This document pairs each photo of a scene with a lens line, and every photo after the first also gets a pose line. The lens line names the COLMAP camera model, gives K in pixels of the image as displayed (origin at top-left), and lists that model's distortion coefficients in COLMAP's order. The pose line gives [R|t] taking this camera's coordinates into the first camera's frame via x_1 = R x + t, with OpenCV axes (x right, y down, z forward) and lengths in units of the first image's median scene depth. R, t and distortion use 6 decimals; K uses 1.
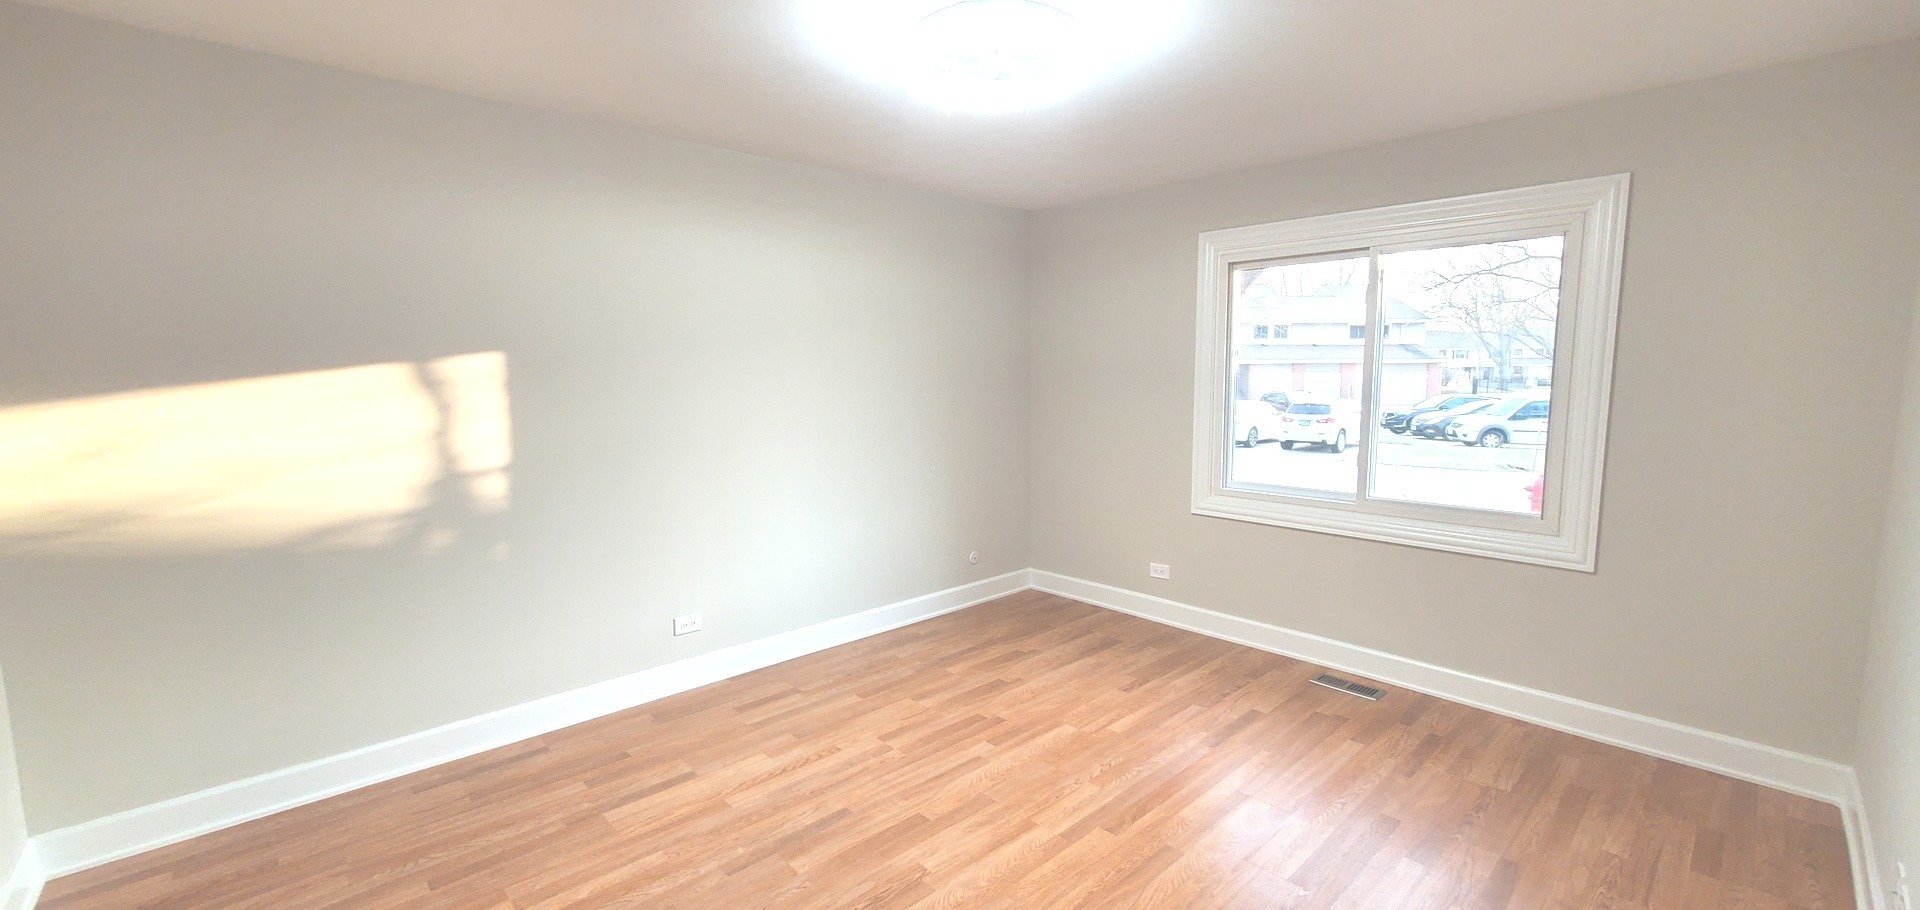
lens RADIAL K [[771.2, 0, 954.2], [0, 771.2, 458.0], [0, 0, 1]] dist [0.023586, 0.000065]
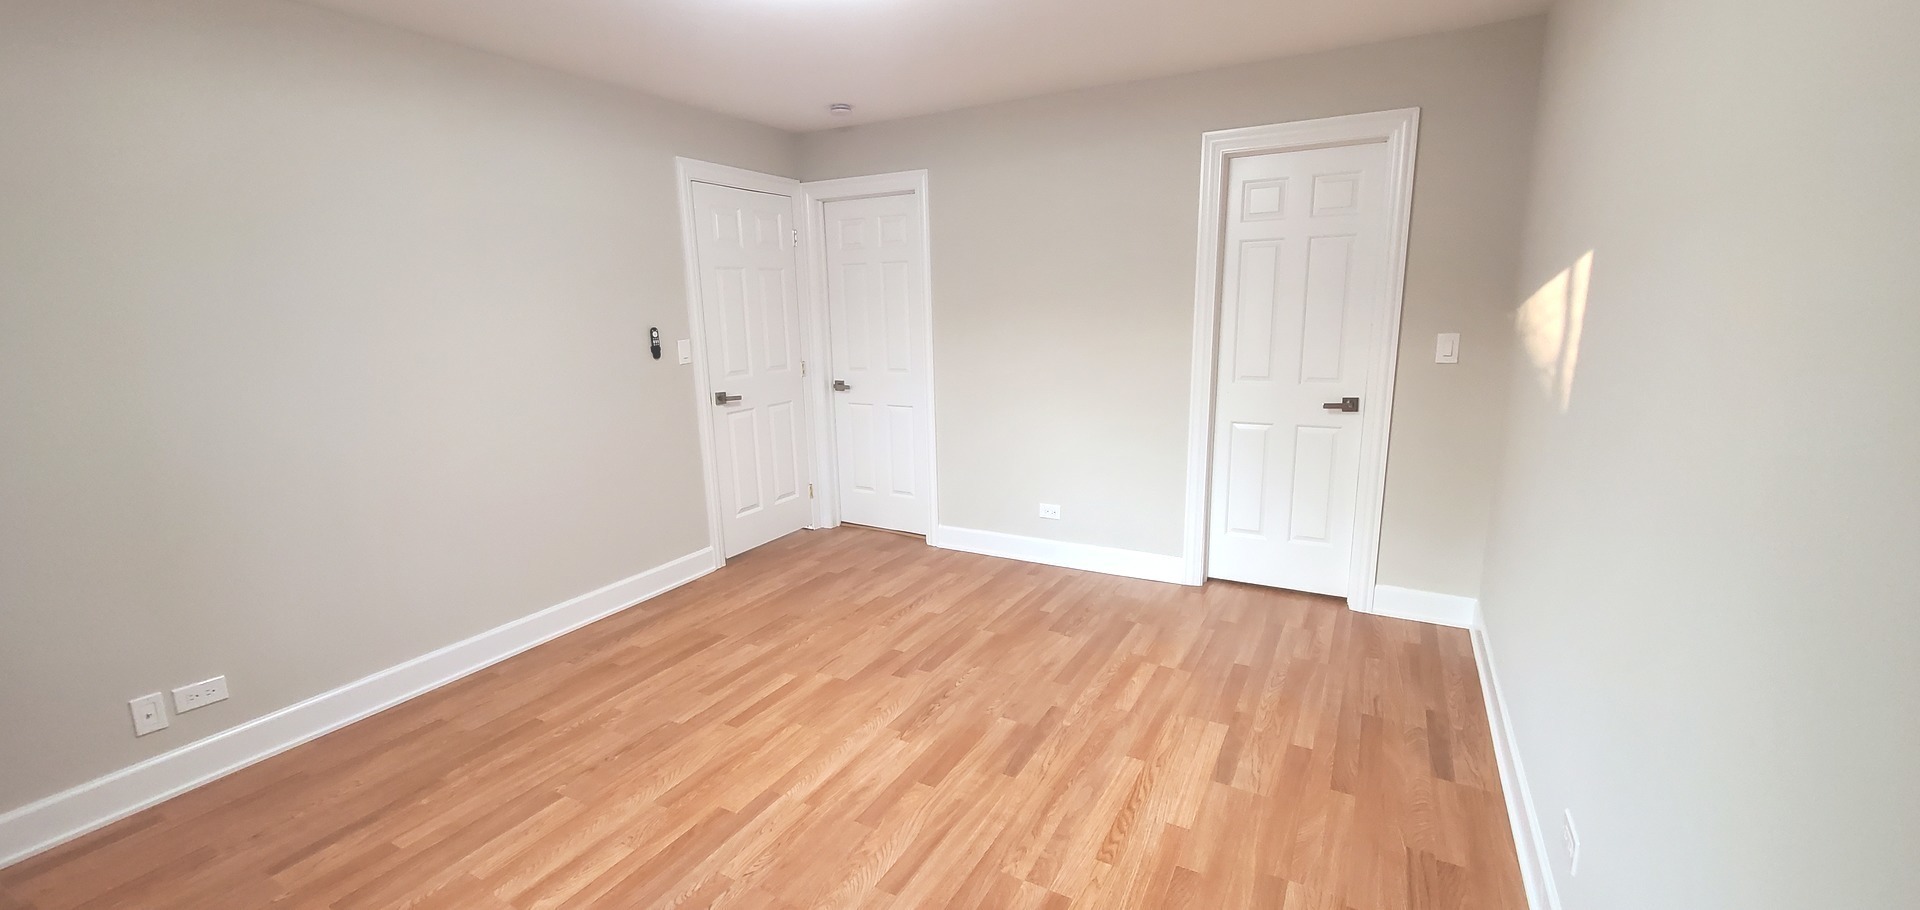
lens RADIAL K [[771.2, 0, 955.0], [0, 771.2, 452.2], [0, 0, 1]] dist [0.023586, 0.000065]
pose [[-0.952543, 0.086027, -0.291996, 0.164990], [-0.004488, 0.955163, 0.296046, -0.194198], [0.304371, 0.283307, -0.909448, 1.727210]]
